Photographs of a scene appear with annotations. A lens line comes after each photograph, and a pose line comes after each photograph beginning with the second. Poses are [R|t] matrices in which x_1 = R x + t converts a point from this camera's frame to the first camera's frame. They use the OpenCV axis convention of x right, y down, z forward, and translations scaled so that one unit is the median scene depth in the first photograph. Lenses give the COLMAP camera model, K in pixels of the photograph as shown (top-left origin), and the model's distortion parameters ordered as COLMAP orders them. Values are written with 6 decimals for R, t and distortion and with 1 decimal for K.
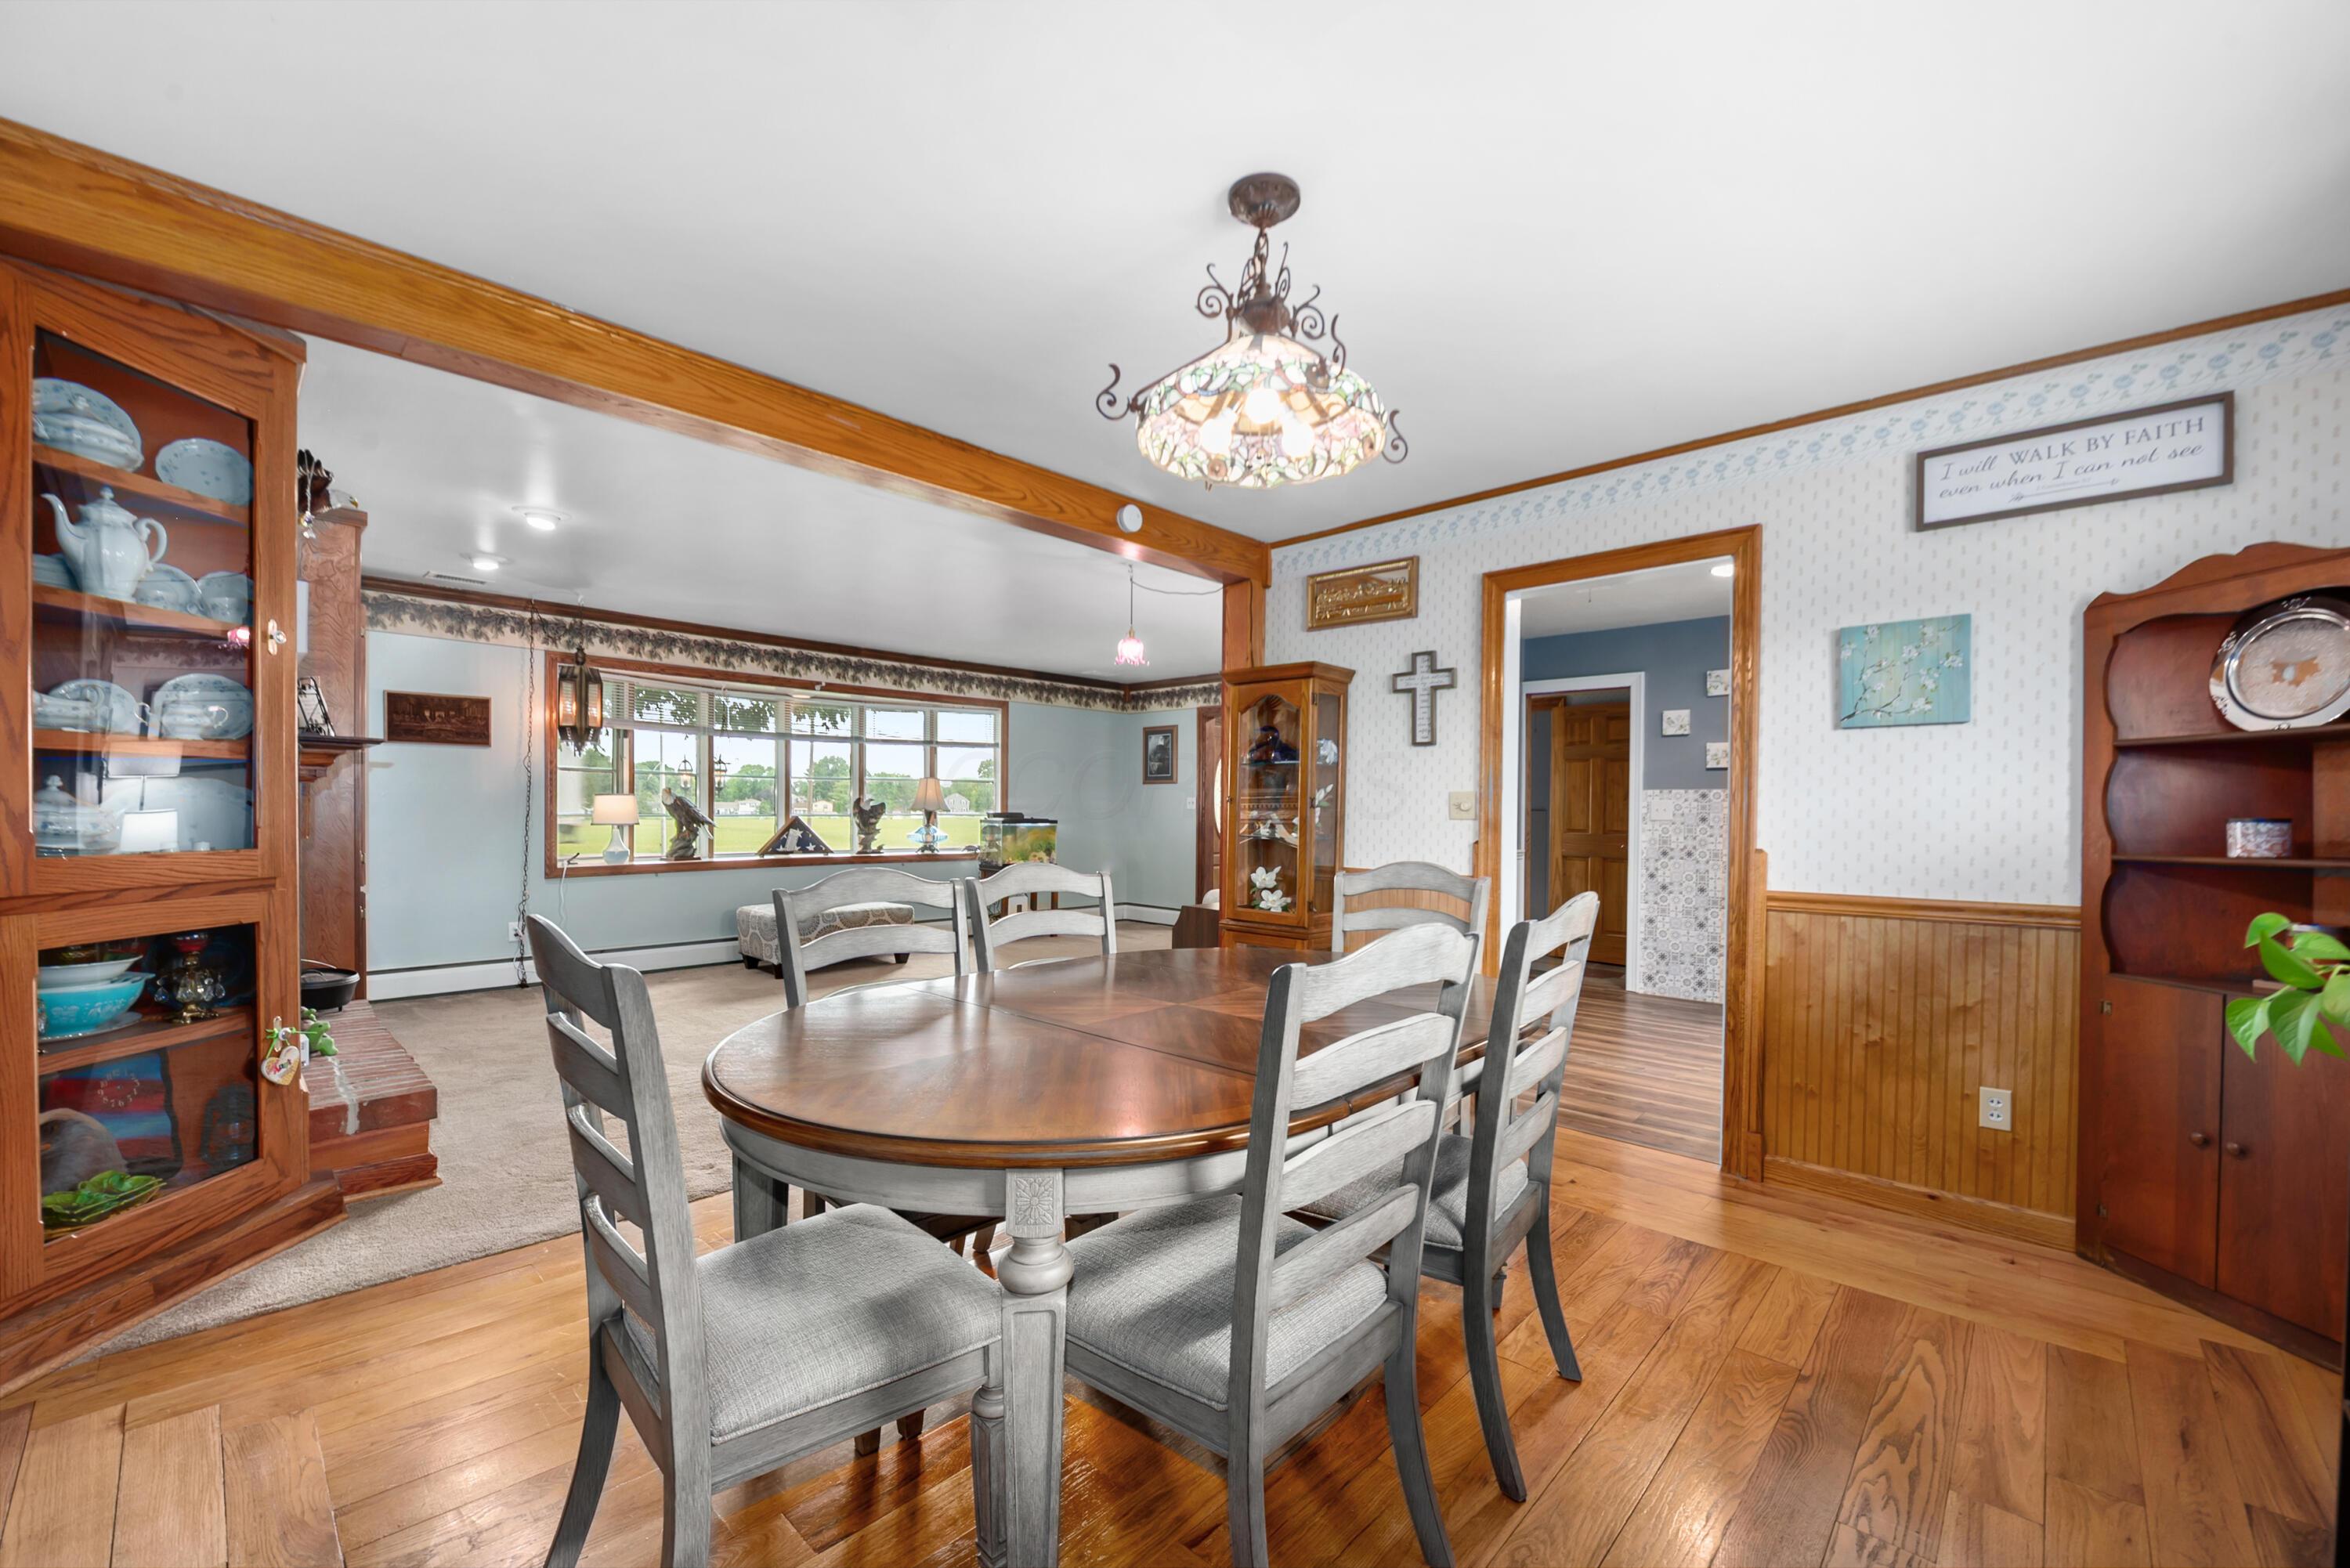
lens RADIAL K [[935.7, 0, 1172.5], [0, 935.7, 808.4], [0, 0, 1]] dist [0.001190, 0.000183]
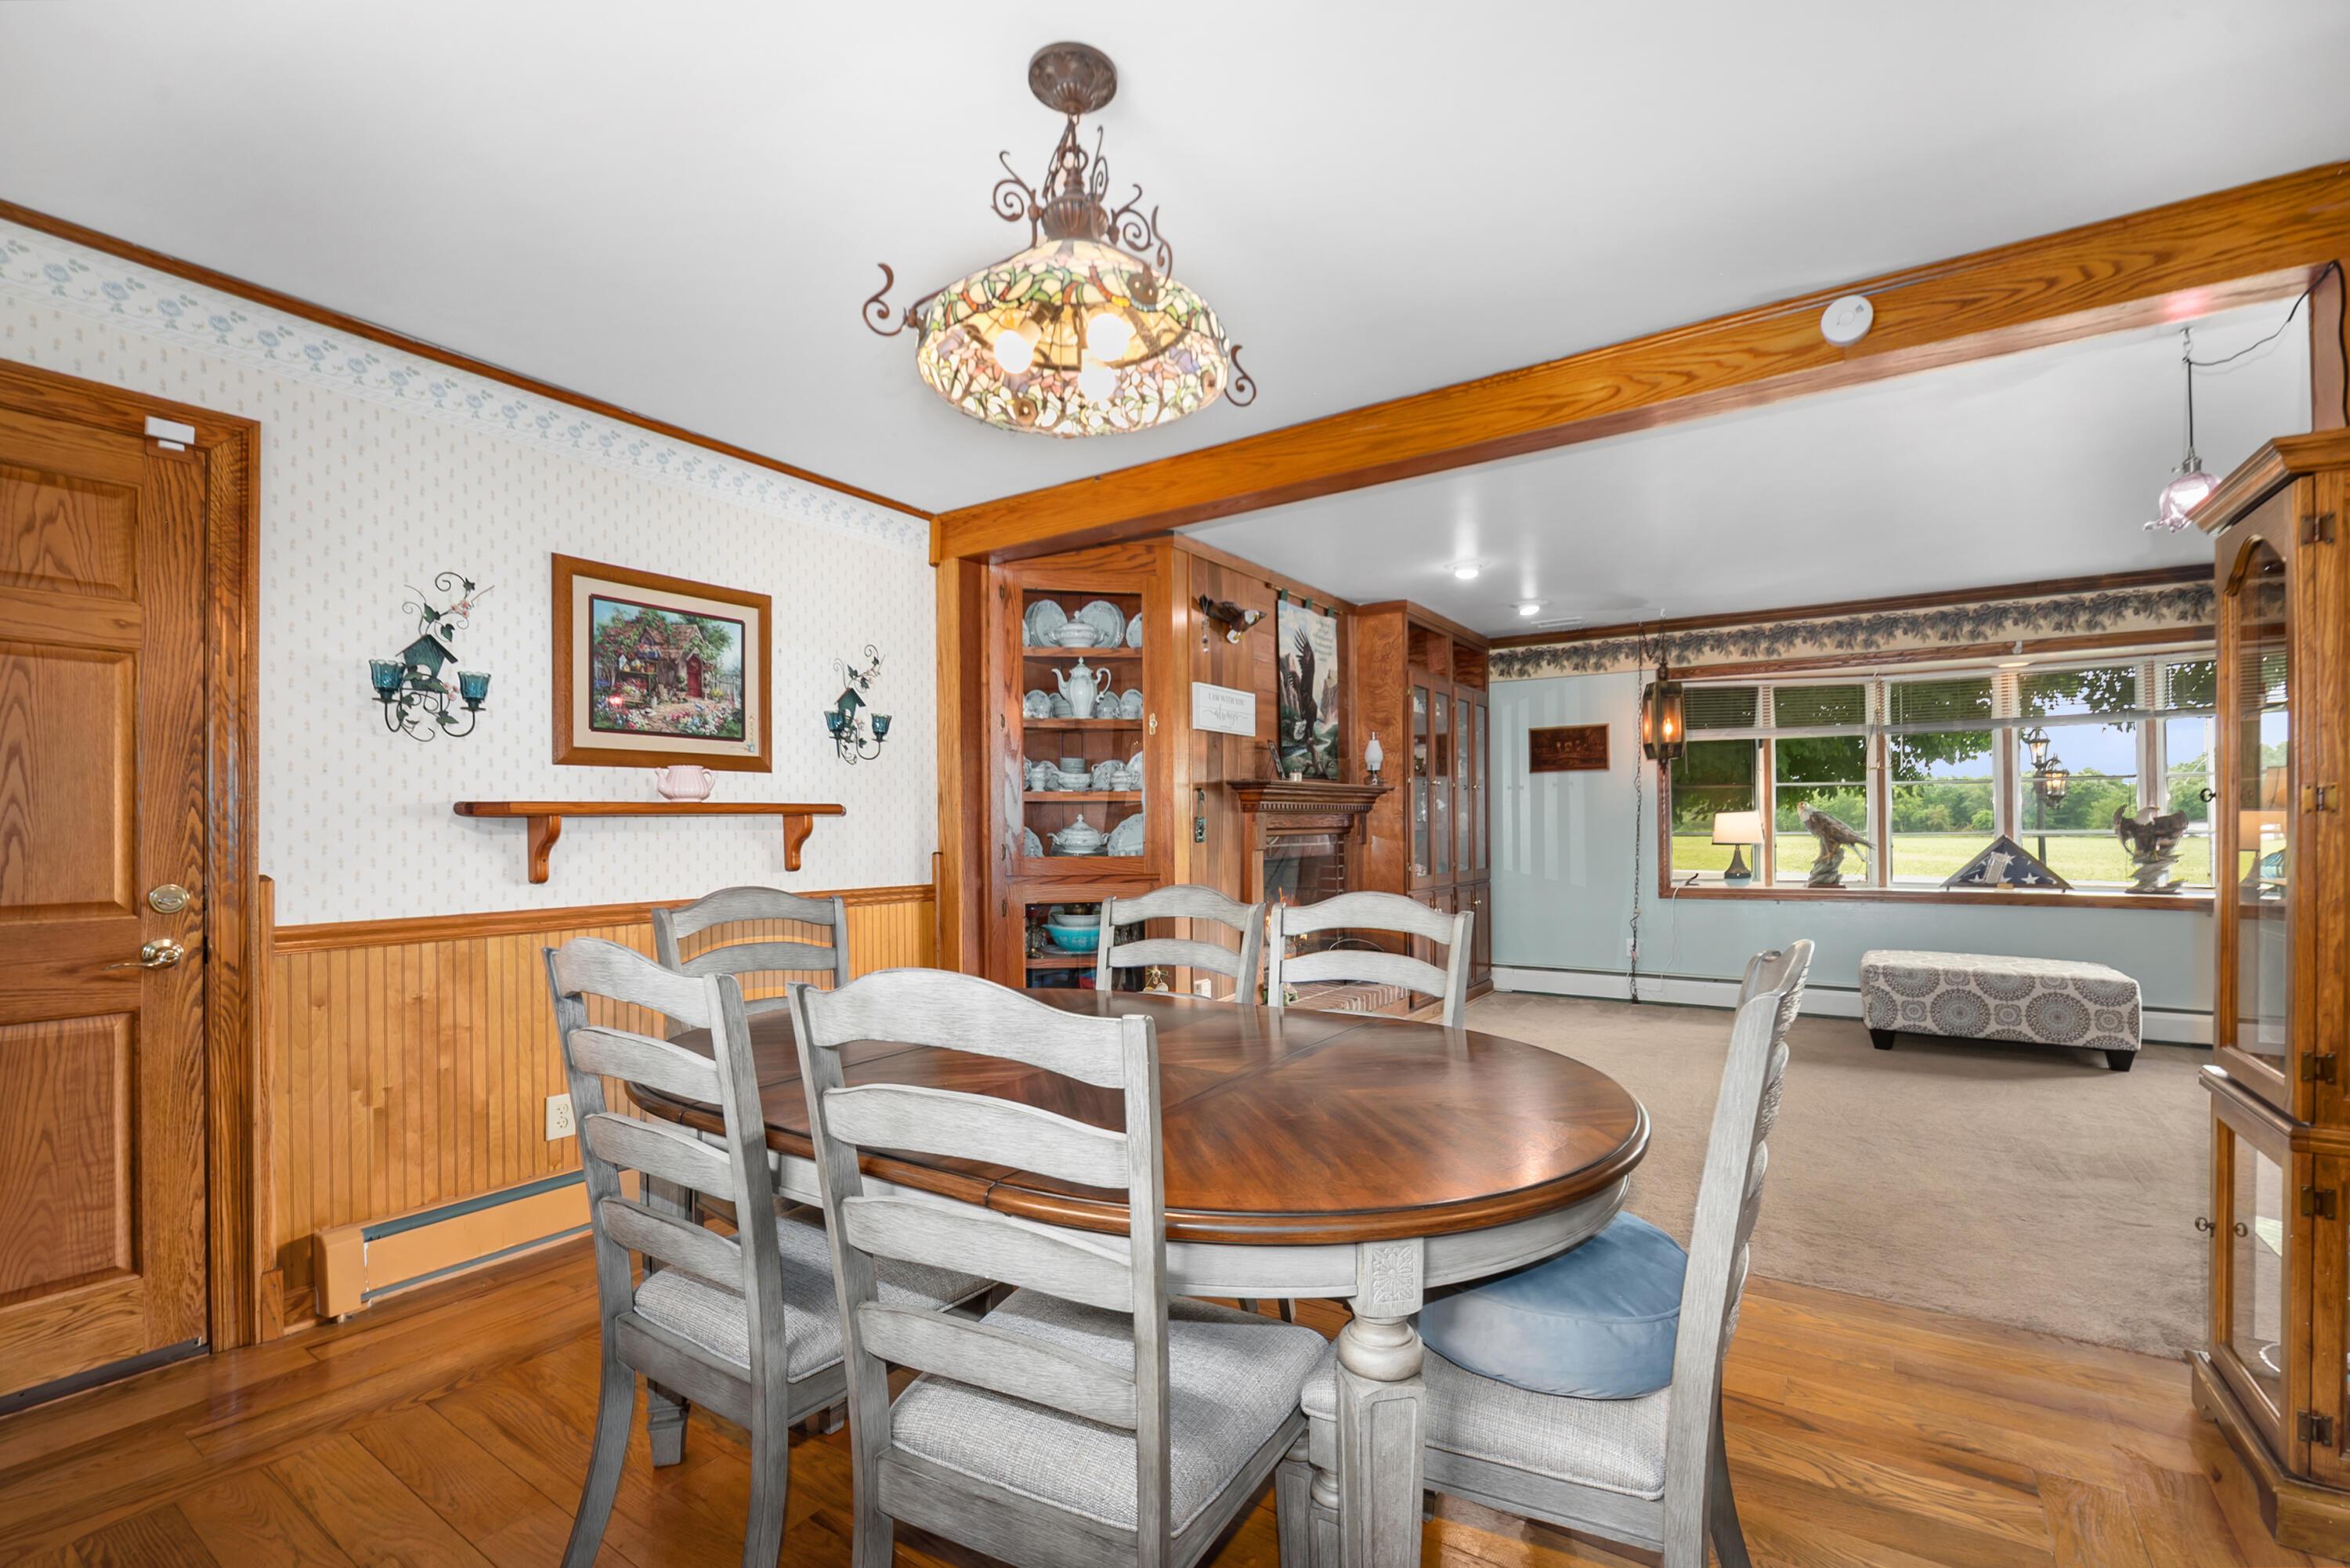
lens RADIAL K [[1028.3, 0, 1139.2], [0, 1028.3, 837.8], [0, 0, 1]] dist [-0.022498, -0.000435]
pose [[0.147271, -0.003780, -0.989089, 0.336237], [0.008179, 0.999963, -0.002604, 0.009634], [0.989062, -0.007706, 0.147297, 0.298775]]
